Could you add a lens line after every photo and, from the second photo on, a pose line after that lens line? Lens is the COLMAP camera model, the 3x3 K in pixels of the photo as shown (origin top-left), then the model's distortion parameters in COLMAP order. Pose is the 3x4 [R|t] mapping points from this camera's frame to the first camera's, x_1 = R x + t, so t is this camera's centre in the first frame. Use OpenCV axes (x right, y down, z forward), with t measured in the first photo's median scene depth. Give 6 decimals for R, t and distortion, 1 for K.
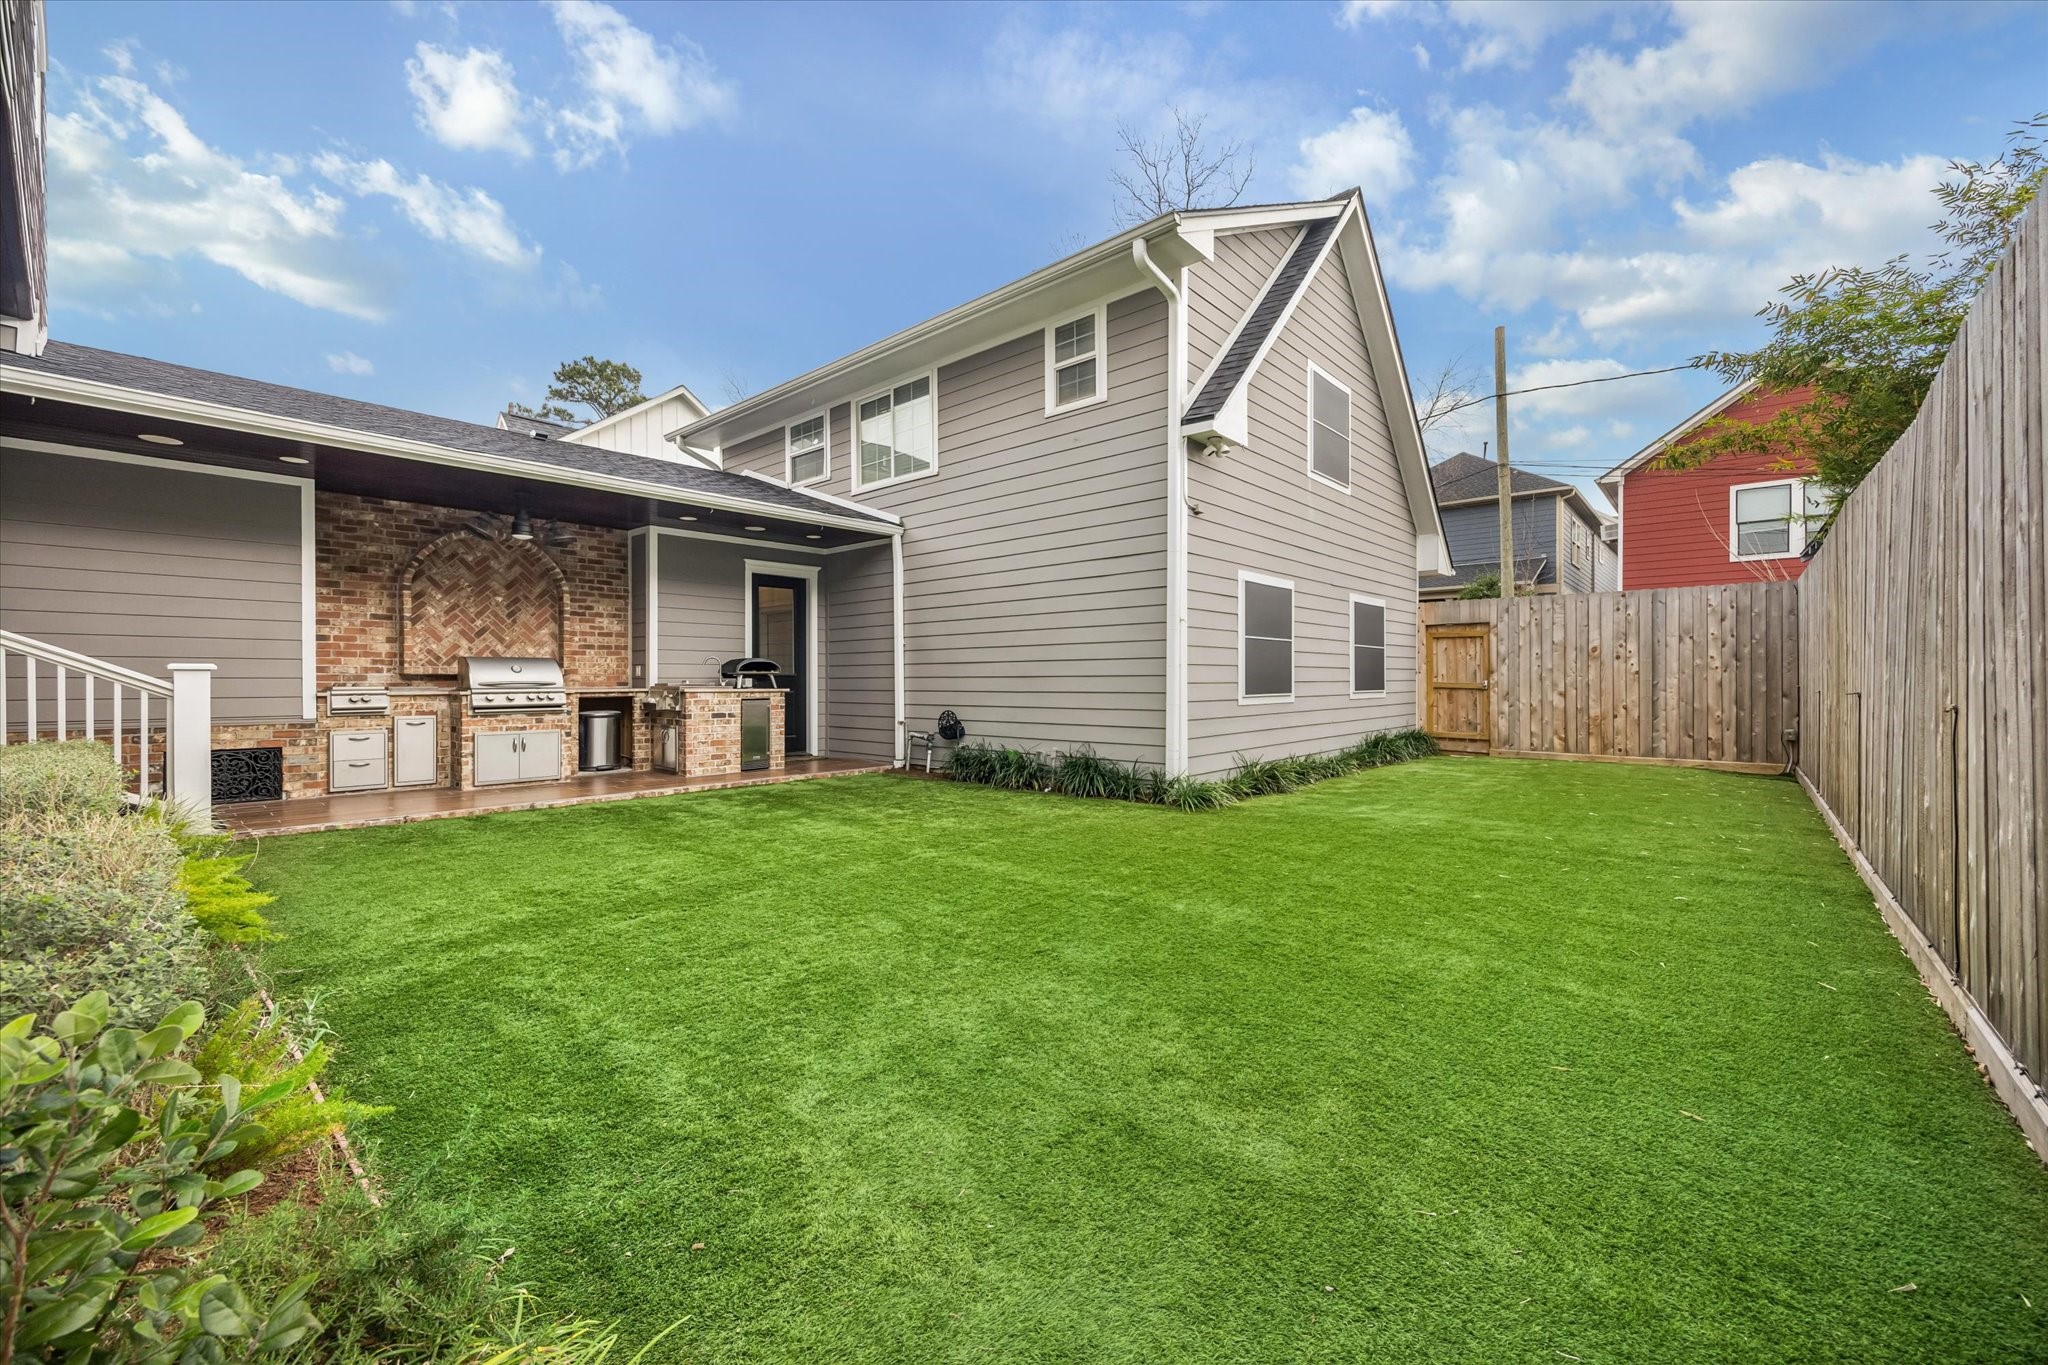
lens RADIAL K [[809.3, 0, 1026.6], [0, 809.3, 679.1], [0, 0, 1]] dist [-0.000277, -0.000041]
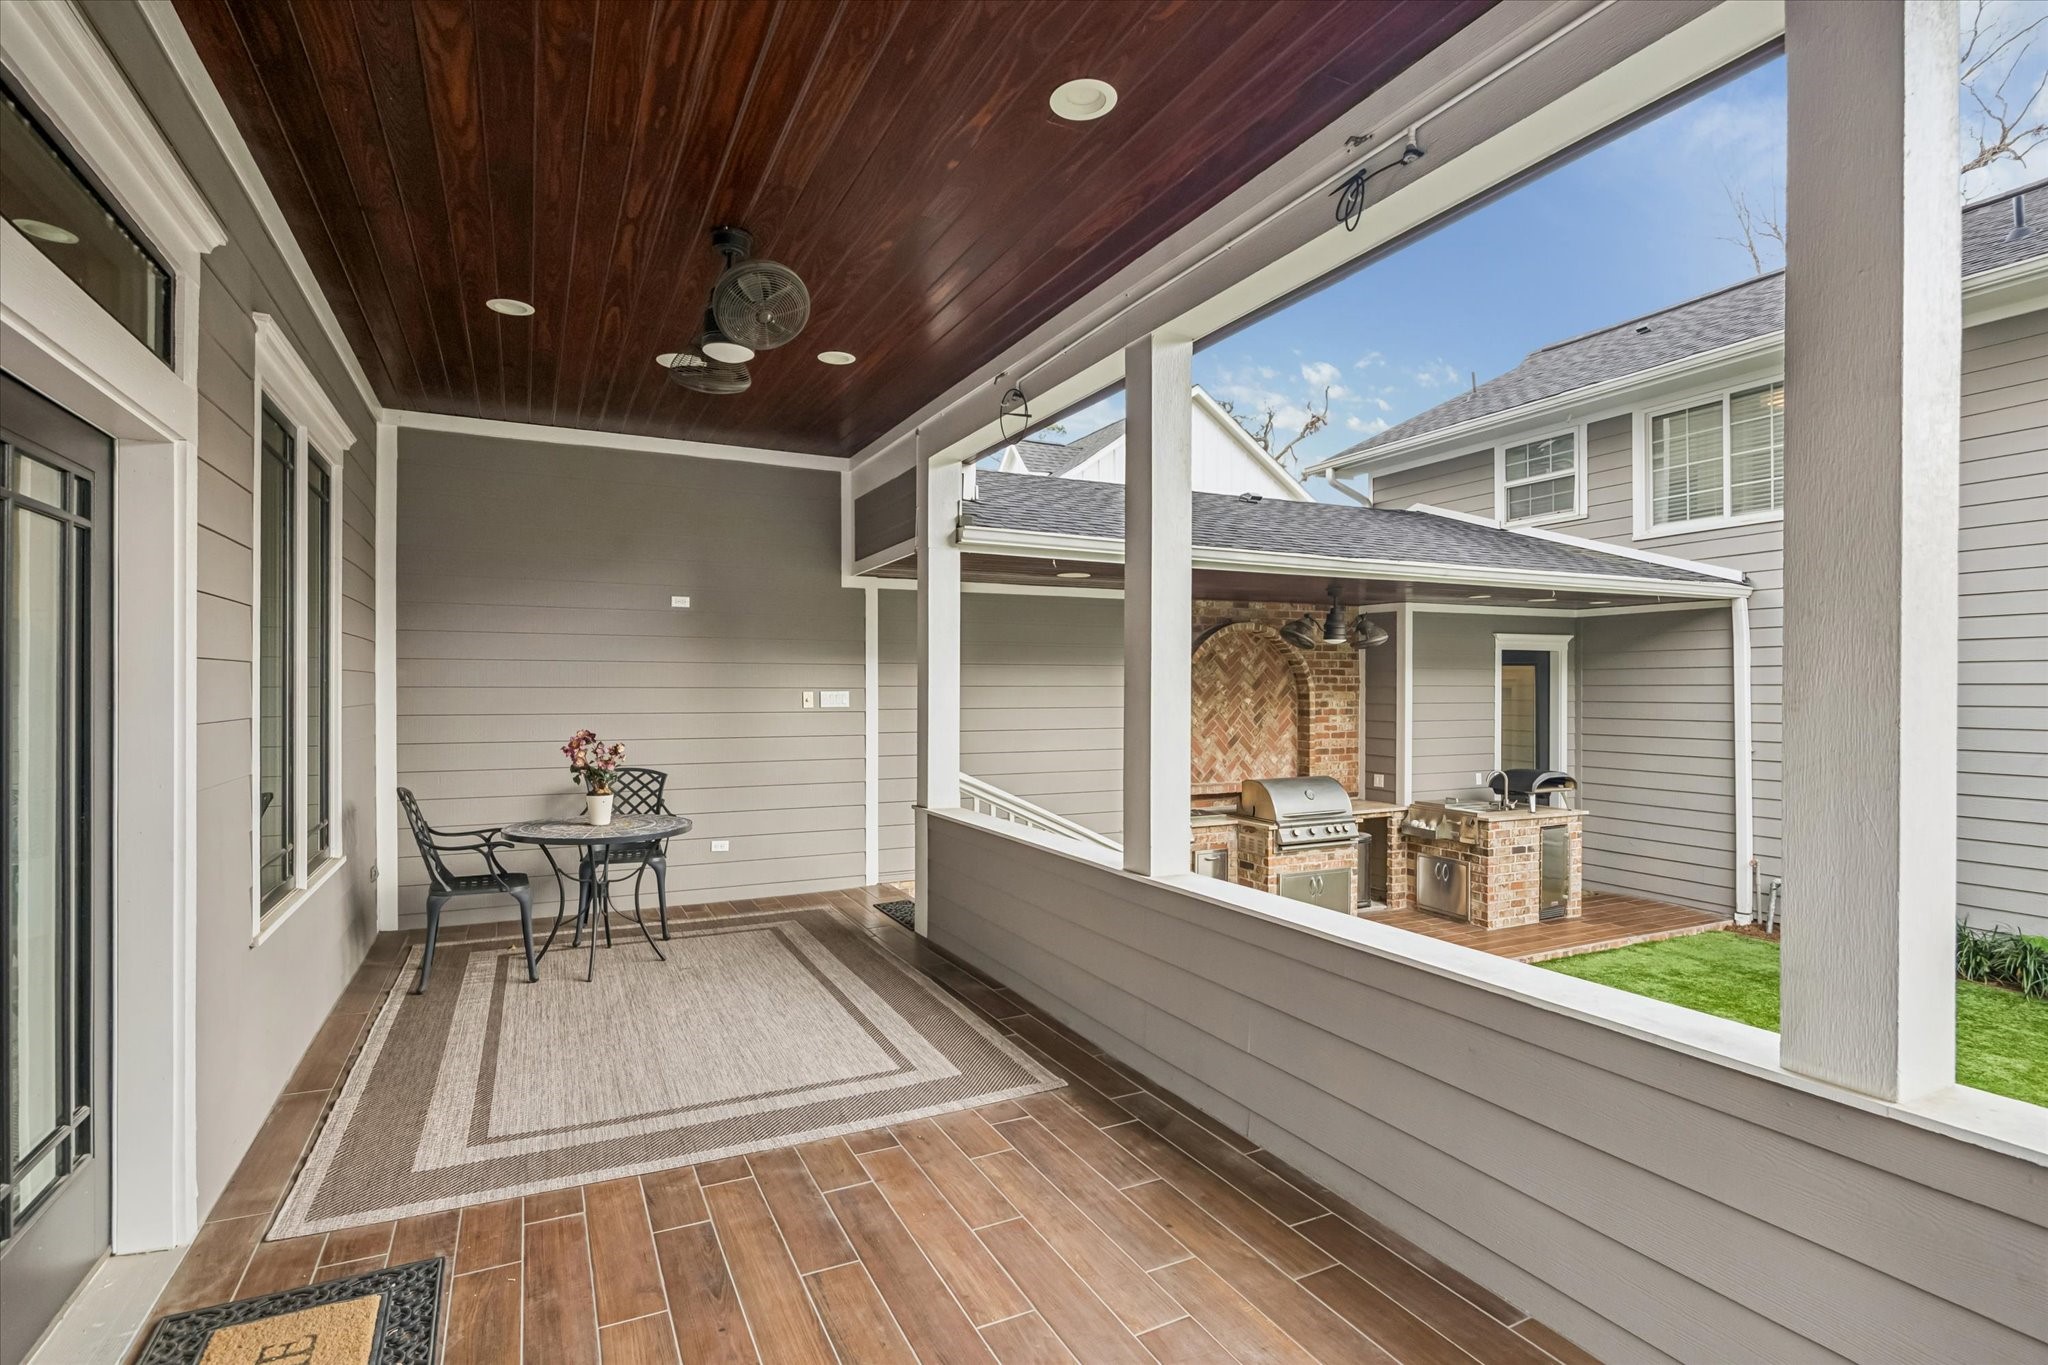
lens RADIAL K [[986.6, 0, 1019.7], [0, 986.6, 686.4], [0, 0, 1]] dist [-0.001445, -0.000157]
pose [[0.924182, 0.001257, -0.381950, -0.451224], [-0.000462, 0.999998, 0.002174, -0.110100], [0.381952, -0.001833, 0.924180, -0.048400]]
